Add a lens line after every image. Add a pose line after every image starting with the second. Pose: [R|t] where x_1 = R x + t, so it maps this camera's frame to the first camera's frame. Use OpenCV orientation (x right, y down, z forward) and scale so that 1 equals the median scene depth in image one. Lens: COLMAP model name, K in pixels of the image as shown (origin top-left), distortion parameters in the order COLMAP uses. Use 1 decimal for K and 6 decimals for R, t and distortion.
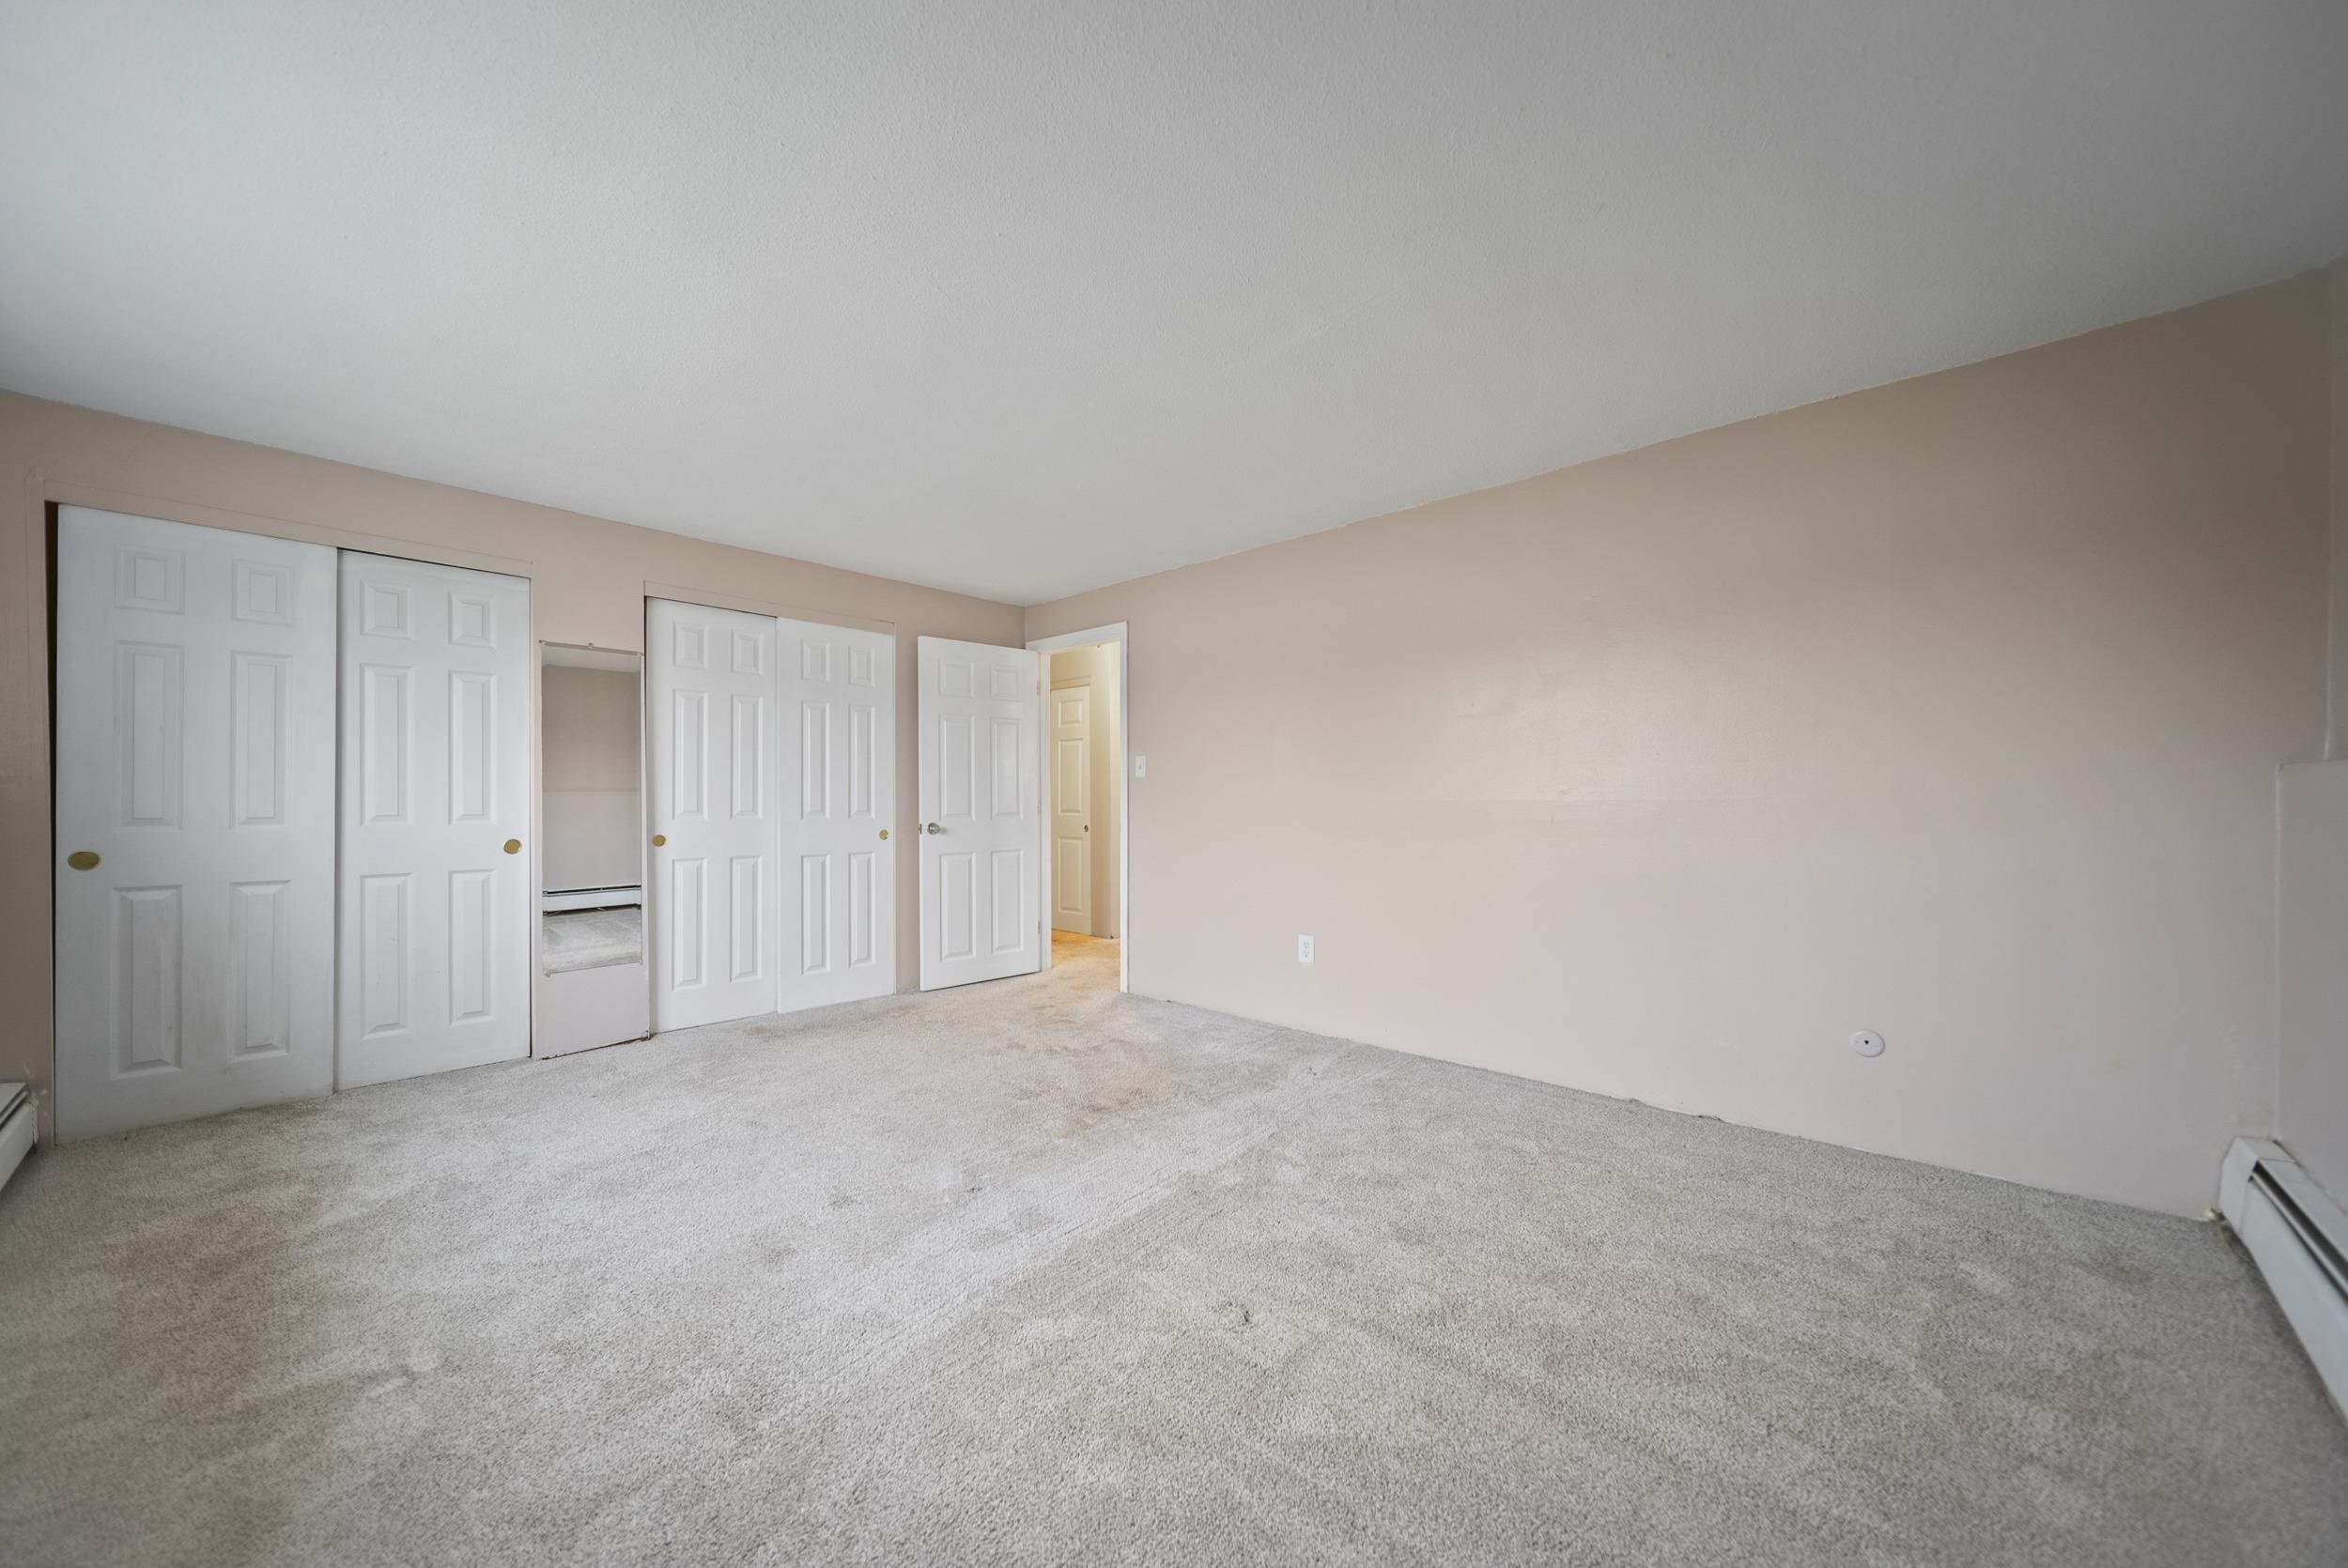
lens RADIAL K [[835.8, 0, 1221.0], [0, 835.8, 796.5], [0, 0, 1]] dist [0.001317, -0.001567]
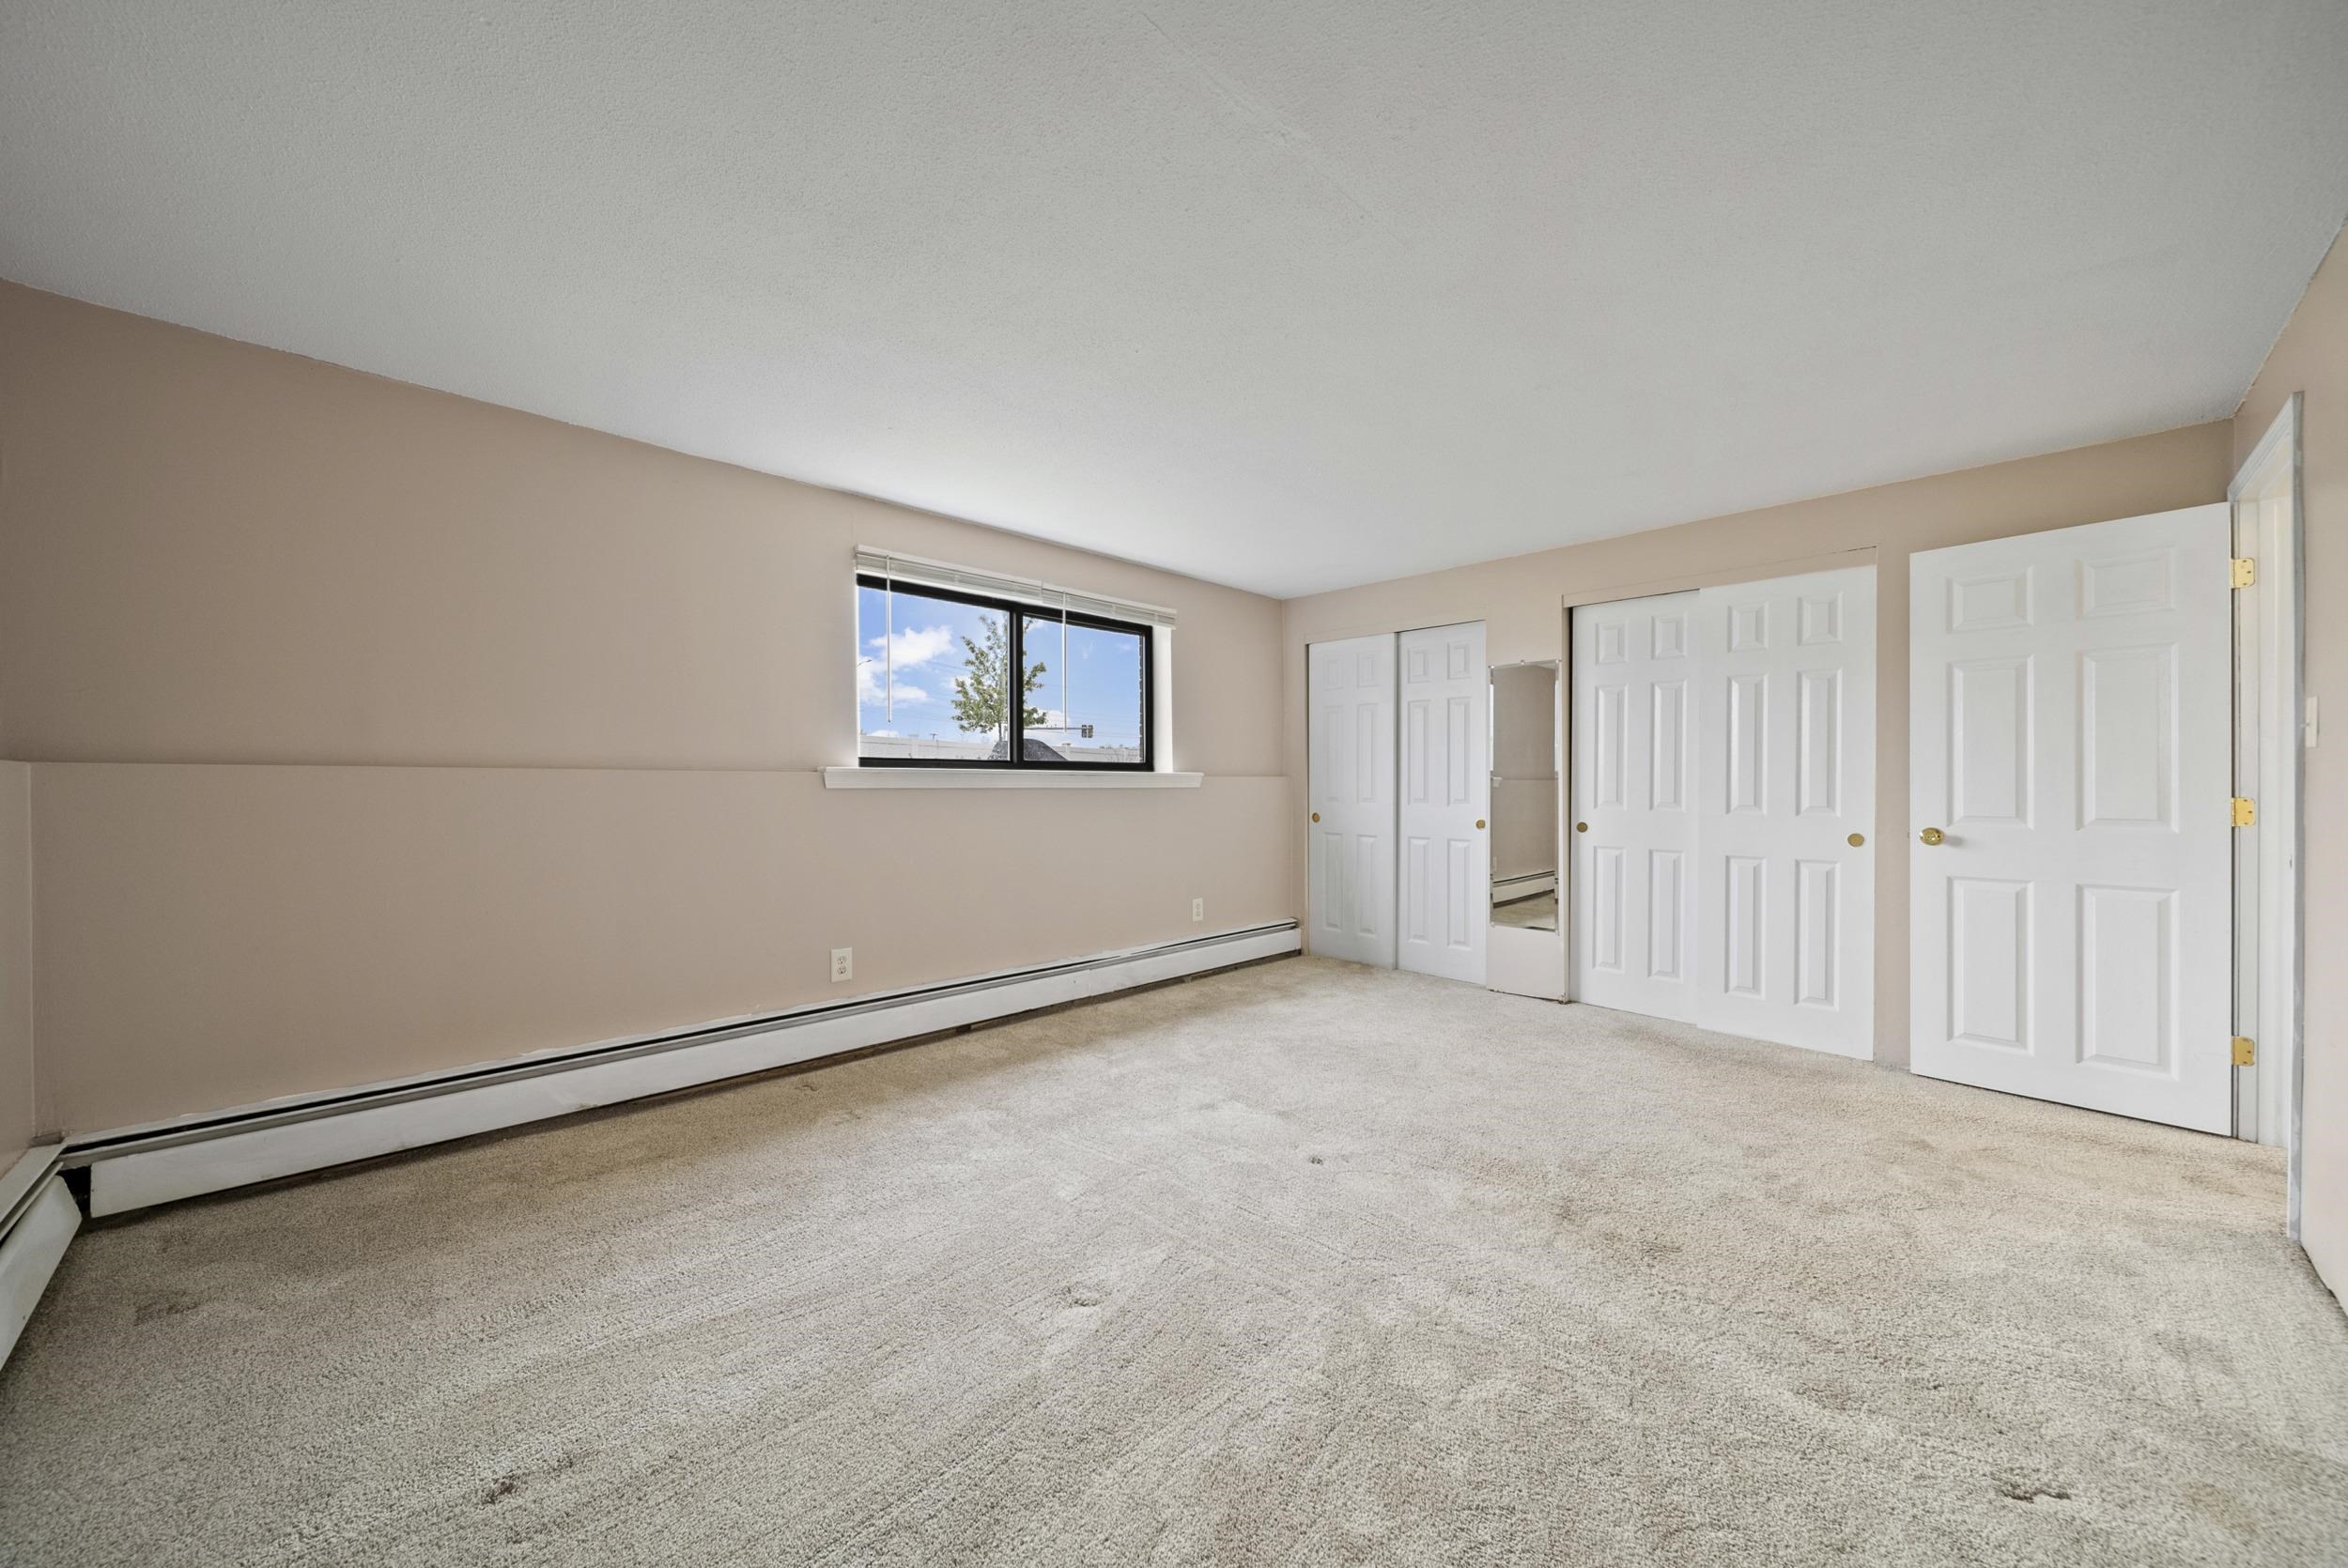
lens RADIAL K [[835.8, 0, 1157.9], [0, 835.8, 796.6], [0, 0, 1]] dist [0.001317, -0.001567]
pose [[-0.099803, 0.013226, -0.994919, 0.460211], [-0.003886, 0.999899, 0.013682, -0.000411], [0.995000, 0.005232, -0.099741, 0.544906]]
